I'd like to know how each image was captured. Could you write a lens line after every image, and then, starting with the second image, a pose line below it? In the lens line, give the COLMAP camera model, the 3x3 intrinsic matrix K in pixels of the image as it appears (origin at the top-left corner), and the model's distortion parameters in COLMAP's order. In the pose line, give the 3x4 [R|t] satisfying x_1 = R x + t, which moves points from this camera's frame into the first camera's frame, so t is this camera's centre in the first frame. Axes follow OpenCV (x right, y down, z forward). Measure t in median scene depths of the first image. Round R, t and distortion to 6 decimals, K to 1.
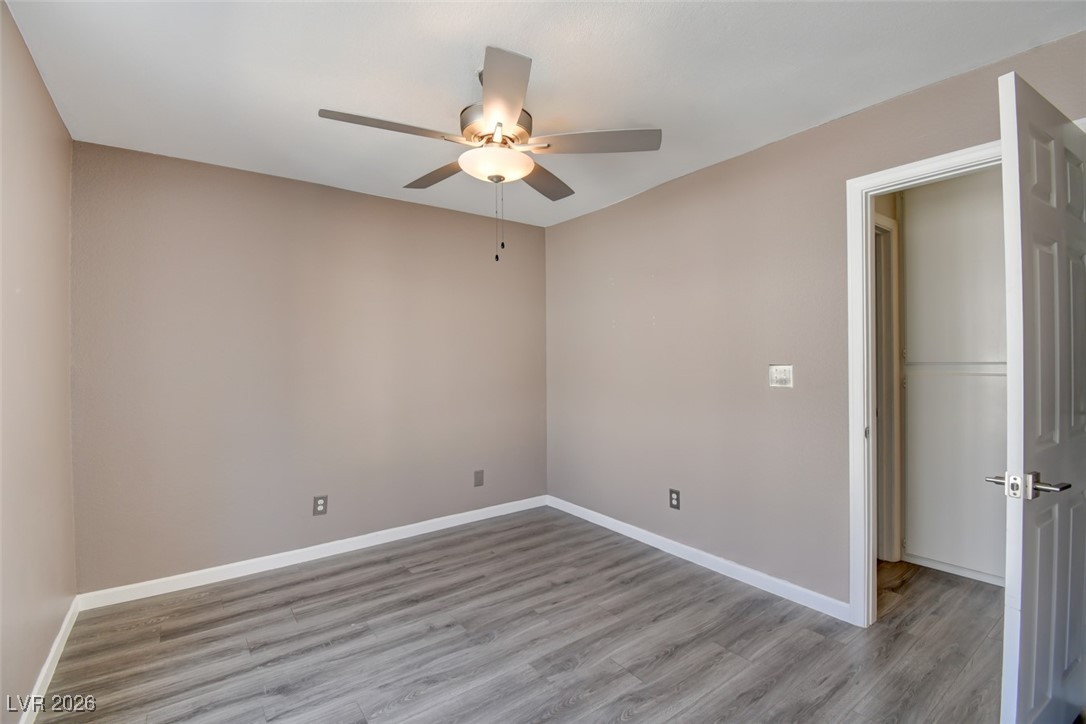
lens RADIAL K [[483.8, 0, 551.2], [0, 483.8, 358.7], [0, 0, 1]] dist [0.019778, -0.027315]
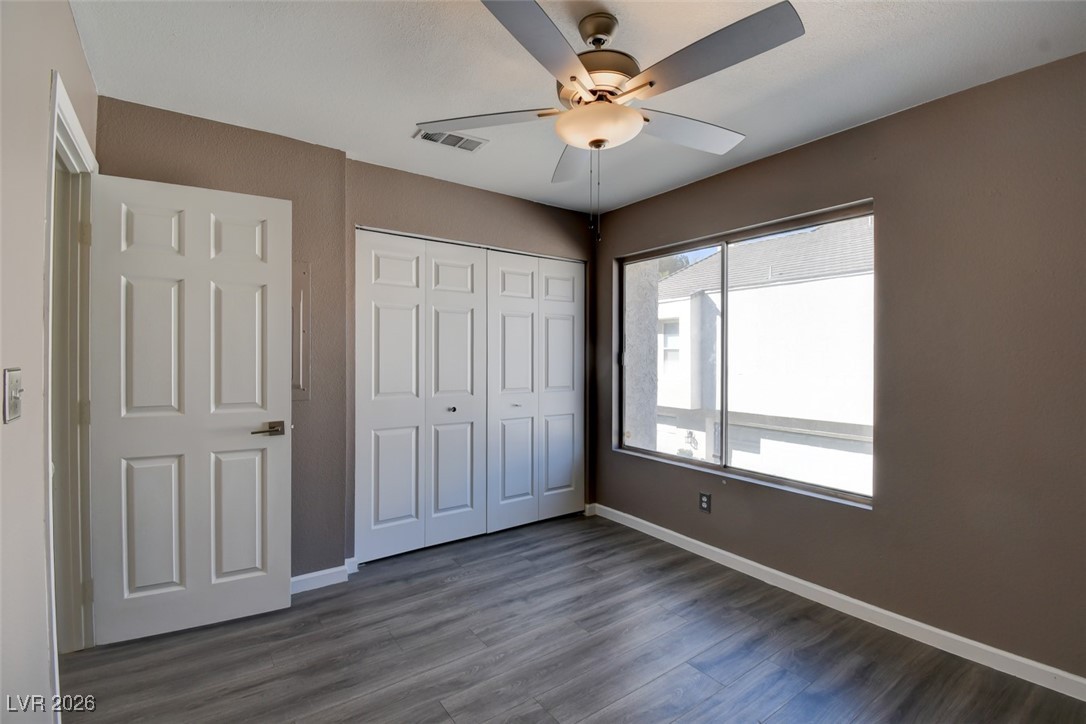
lens RADIAL K [[483.8, 0, 551.2], [0, 483.8, 358.7], [0, 0, 1]] dist [0.019778, -0.027315]
pose [[-0.999739, 0.003156, 0.022642, -0.041426], [0.003137, 0.999995, -0.000870, 0.007555], [-0.022645, -0.000799, -0.999743, 1.629010]]
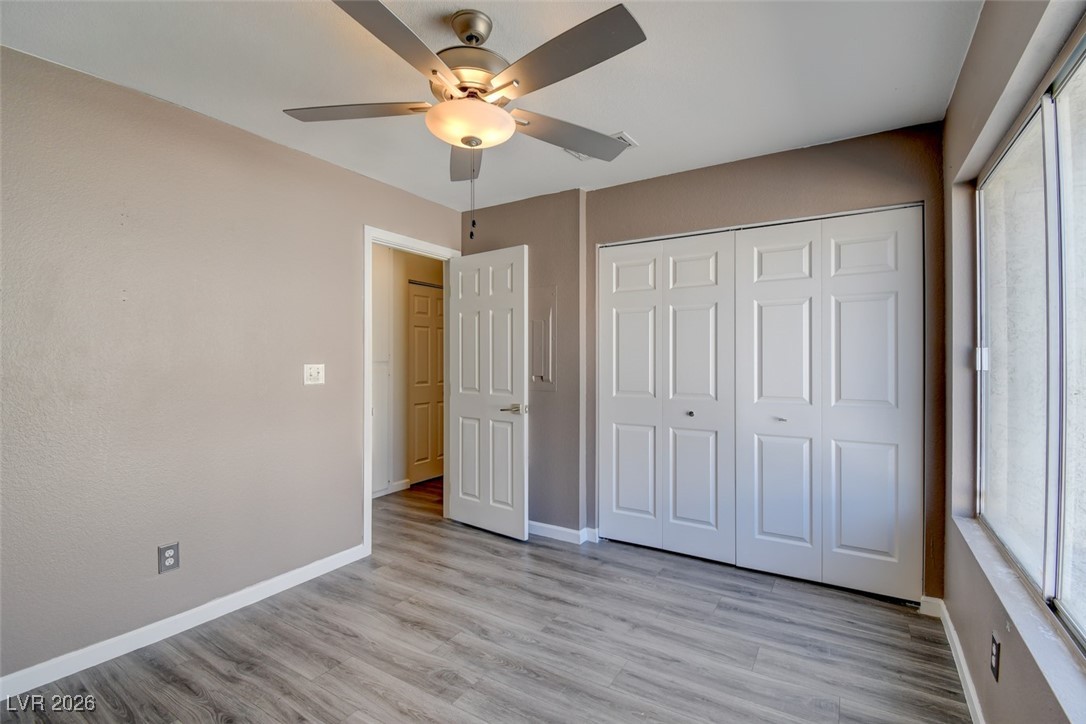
lens RADIAL K [[483.8, 0, 551.2], [0, 483.8, 358.7], [0, 0, 1]] dist [0.019778, -0.027315]
pose [[-0.367057, 0.007291, 0.930170, -0.834744], [0.001696, 0.999973, -0.007169, 0.012526], [-0.930197, -0.001054, -0.367059, 1.037716]]
